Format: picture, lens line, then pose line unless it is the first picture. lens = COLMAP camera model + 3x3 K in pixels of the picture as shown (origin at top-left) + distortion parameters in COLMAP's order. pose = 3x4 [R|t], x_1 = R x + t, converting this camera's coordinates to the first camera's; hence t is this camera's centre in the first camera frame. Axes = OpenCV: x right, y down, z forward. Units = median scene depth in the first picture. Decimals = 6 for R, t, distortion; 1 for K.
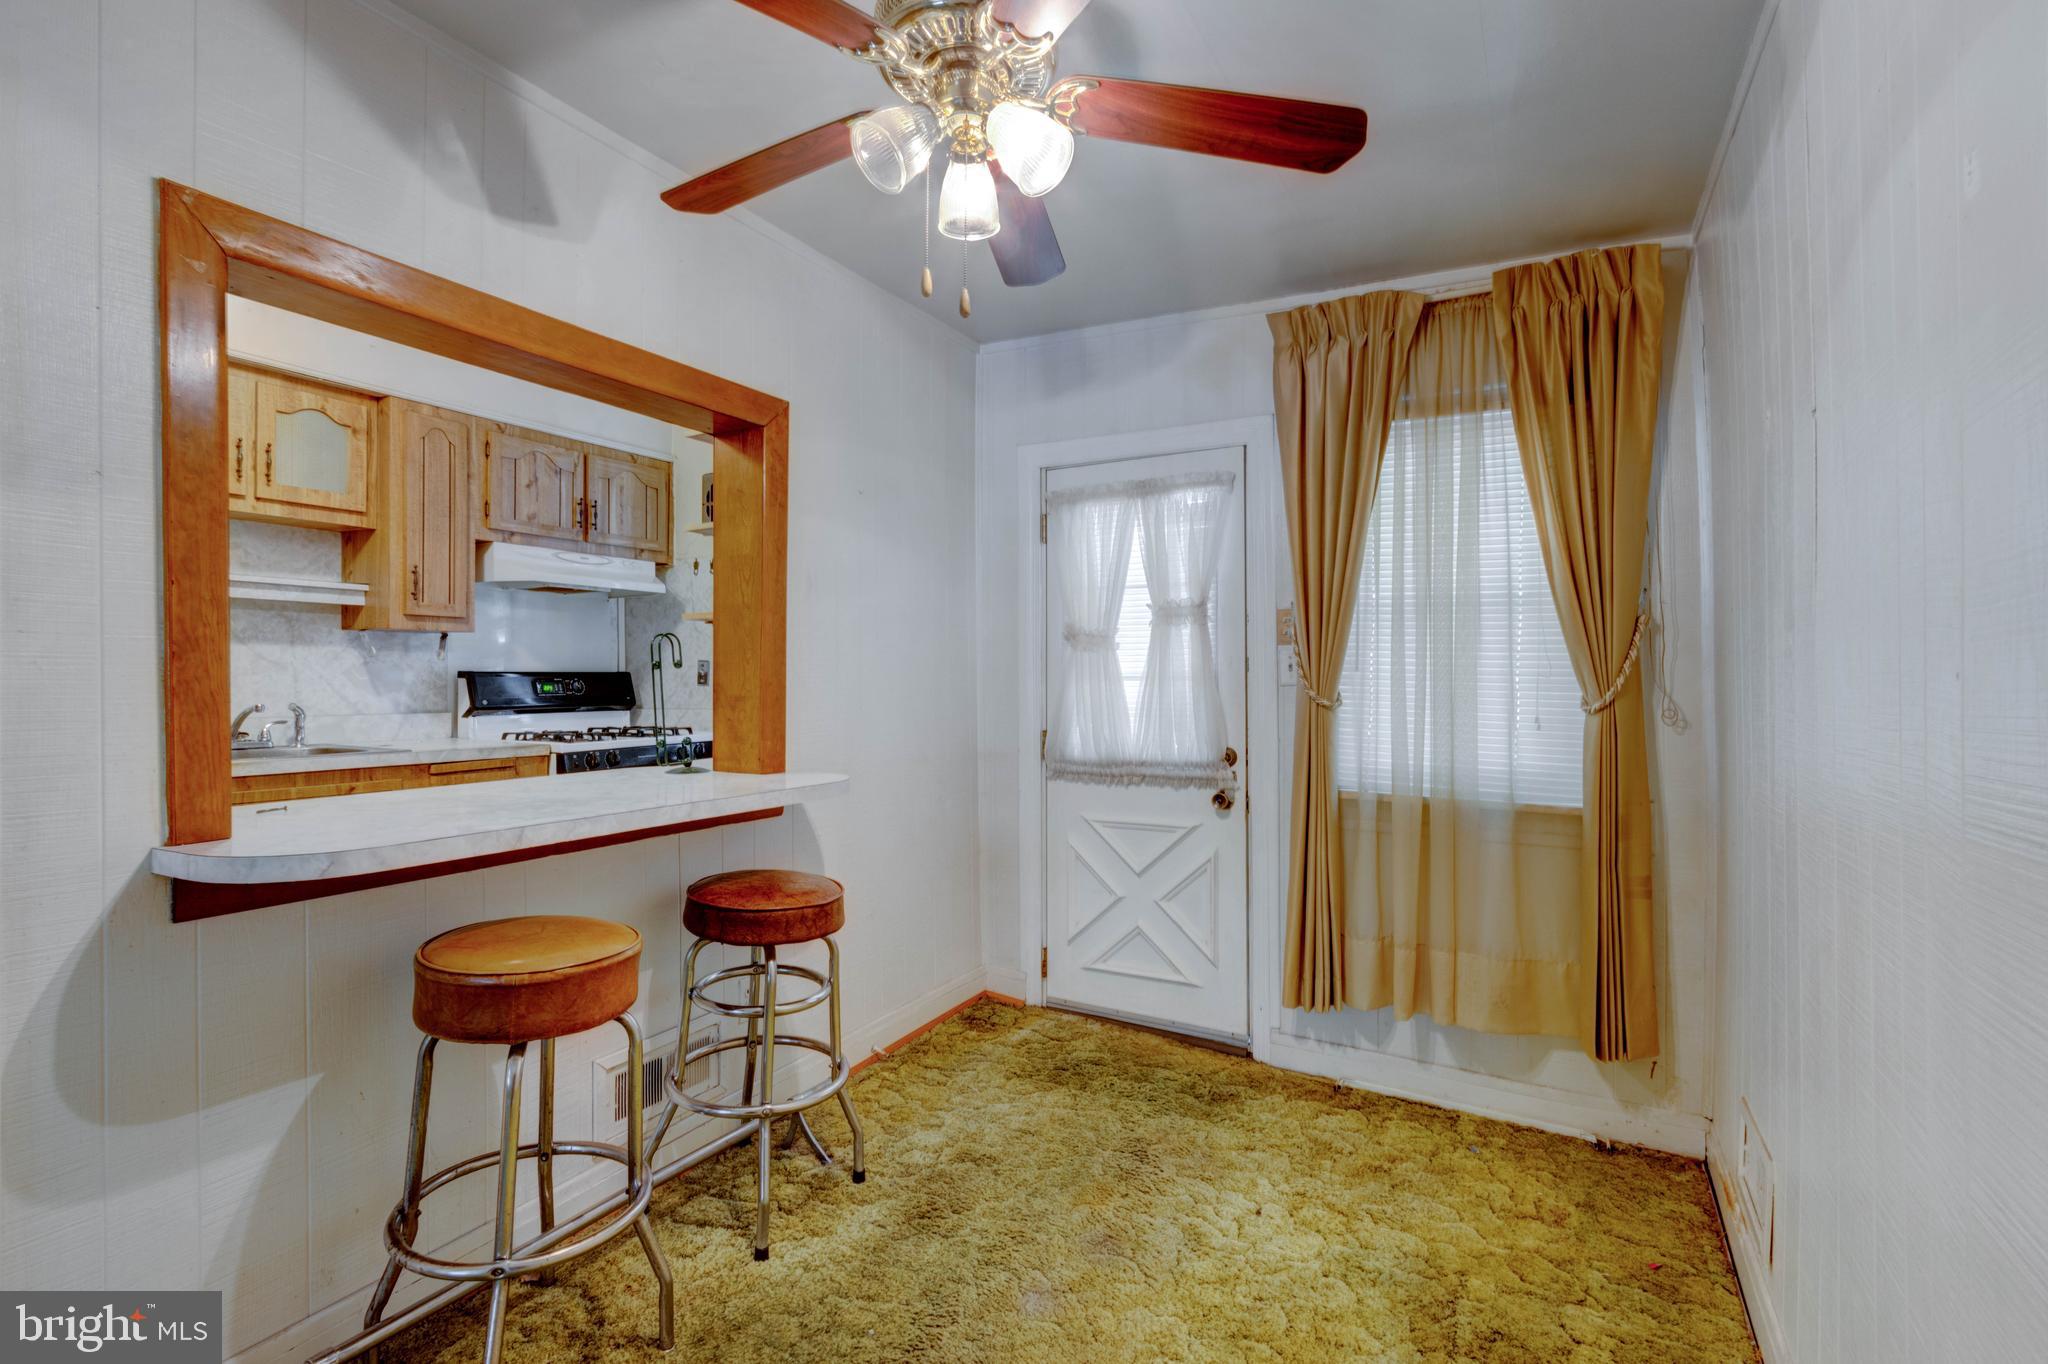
lens RADIAL K [[963.7, 0, 1029.2], [0, 963.7, 676.0], [0, 0, 1]] dist [0.009851, -0.003075]
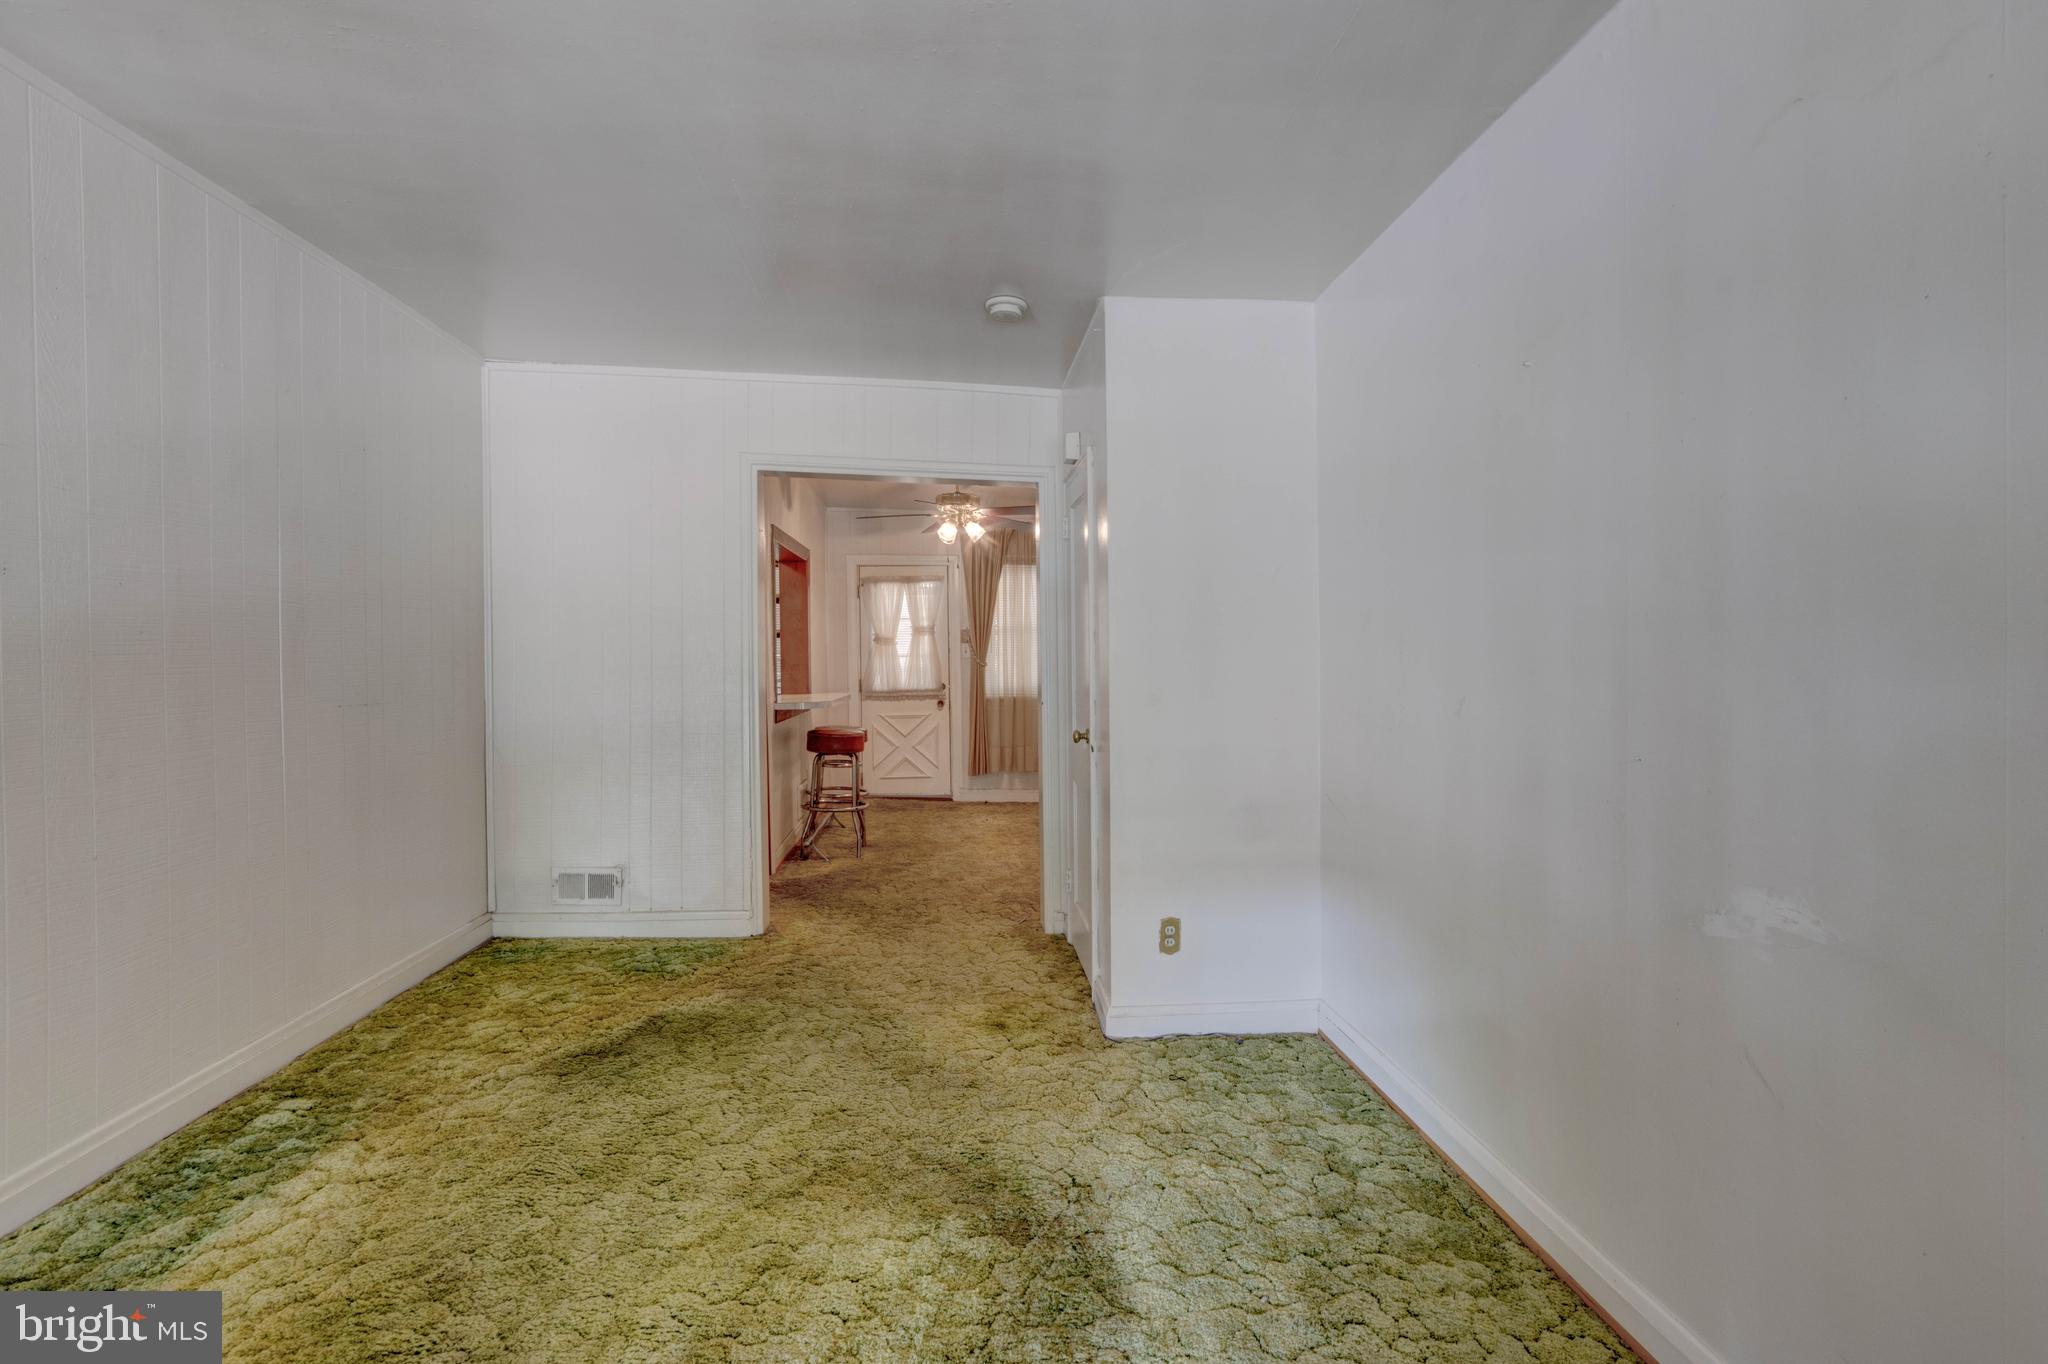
lens RADIAL K [[963.7, 0, 1040.9], [0, 963.7, 655.9], [0, 0, 1]] dist [0.009851, -0.003075]
pose [[0.836343, -0.006701, 0.548165, -0.973801], [0.008320, 0.999965, -0.000471, 0.005688], [-0.548143, 0.004955, 0.836370, -1.282066]]
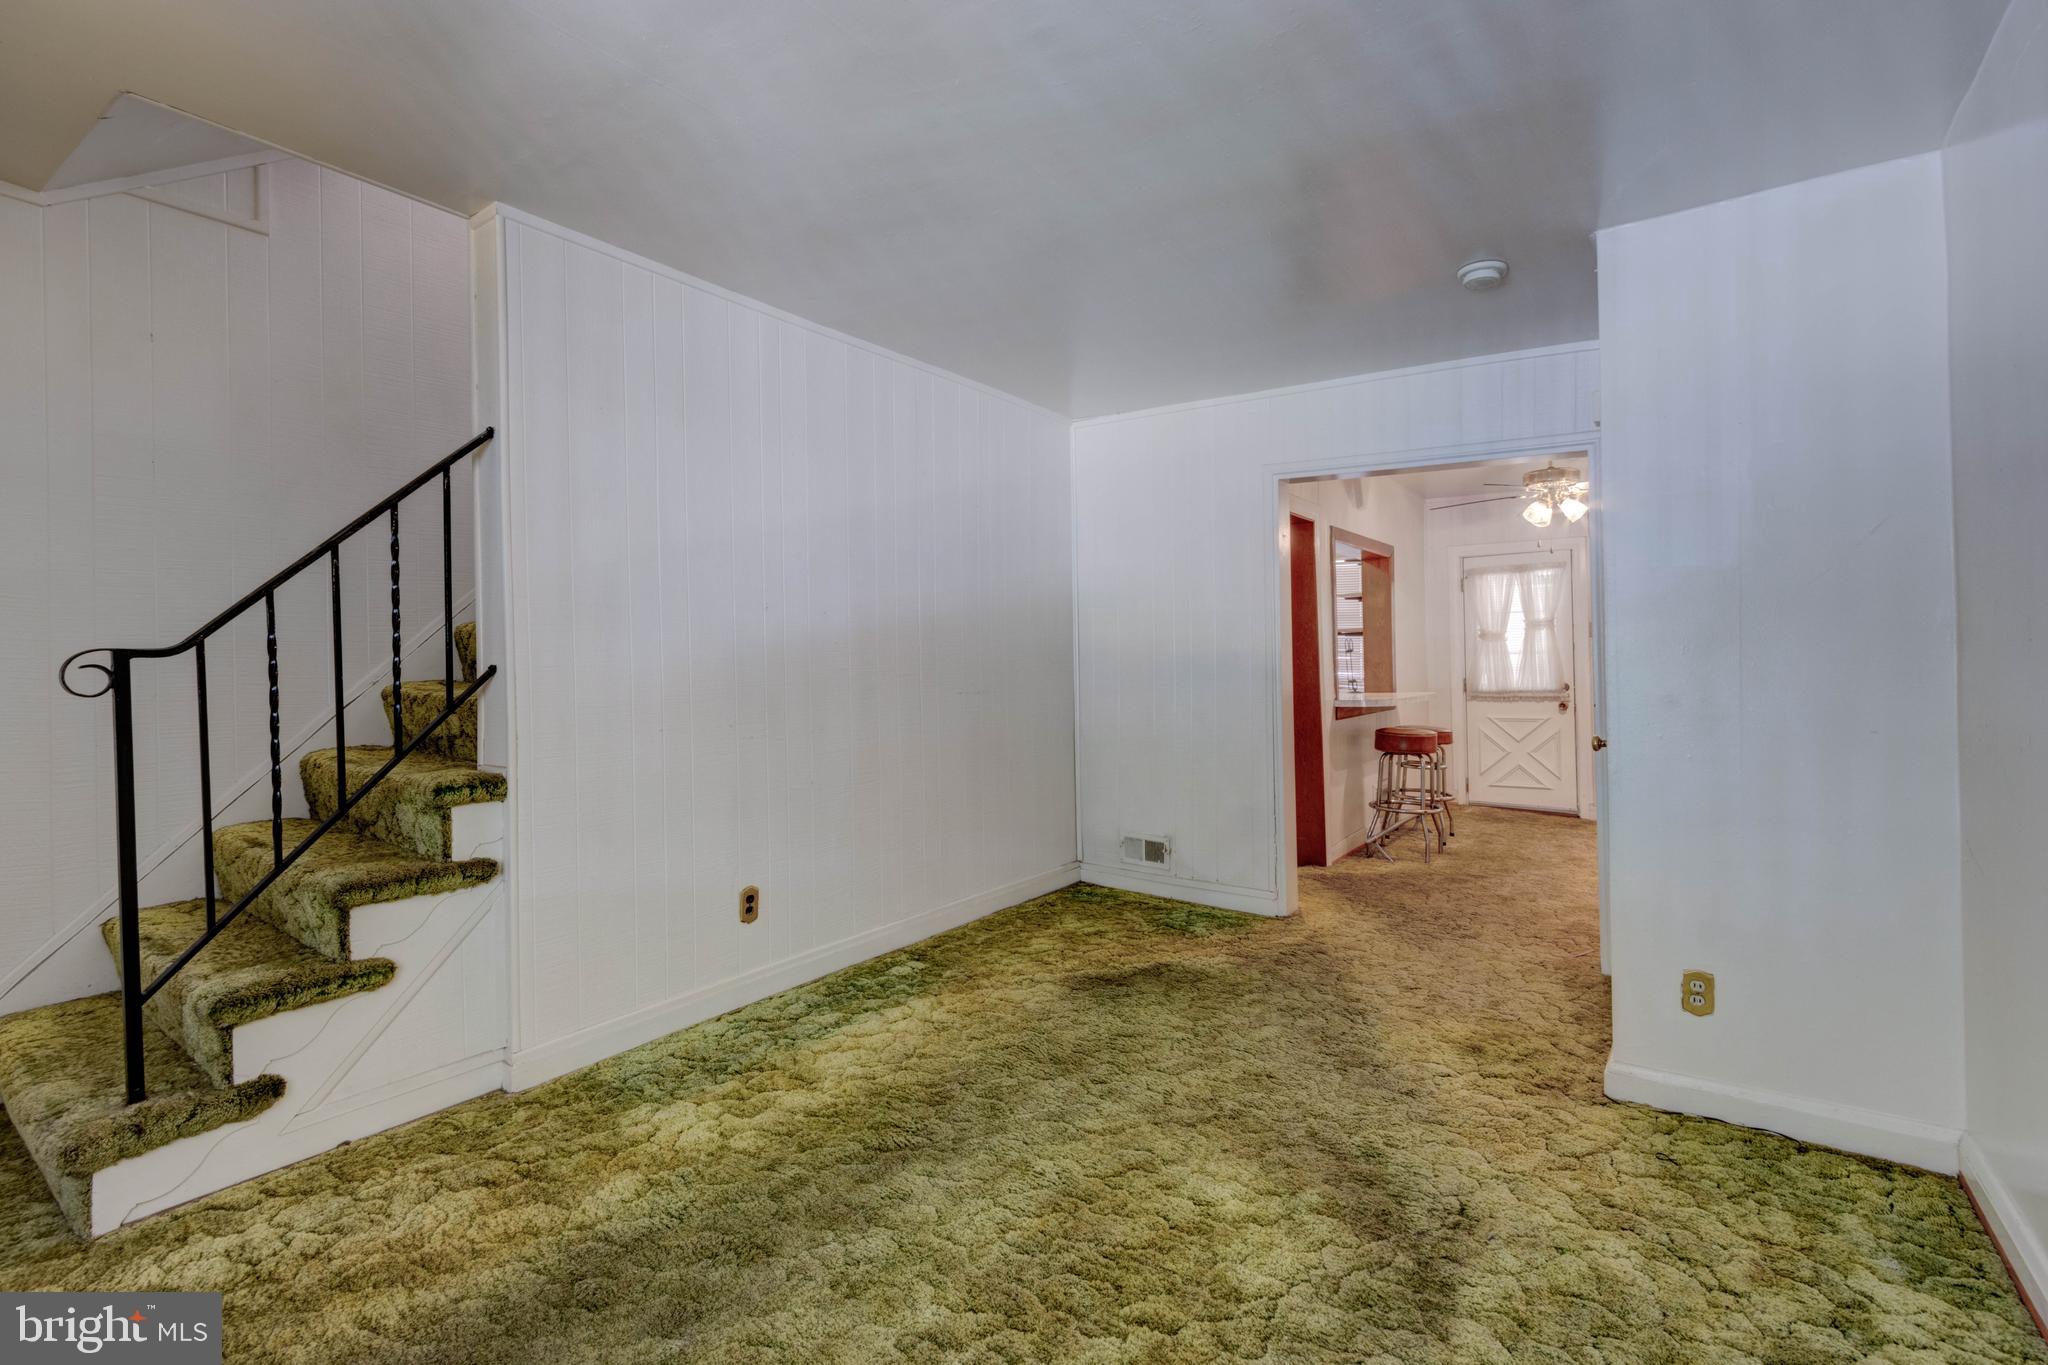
lens RADIAL K [[963.7, 0, 1010.8], [0, 963.7, 666.4], [0, 0, 1]] dist [0.009851, -0.003075]
pose [[0.989888, -0.015188, -0.141038, -0.754470], [0.015622, 0.999876, 0.001971, 0.010032], [0.140990, -0.004154, 0.990002, -1.417661]]
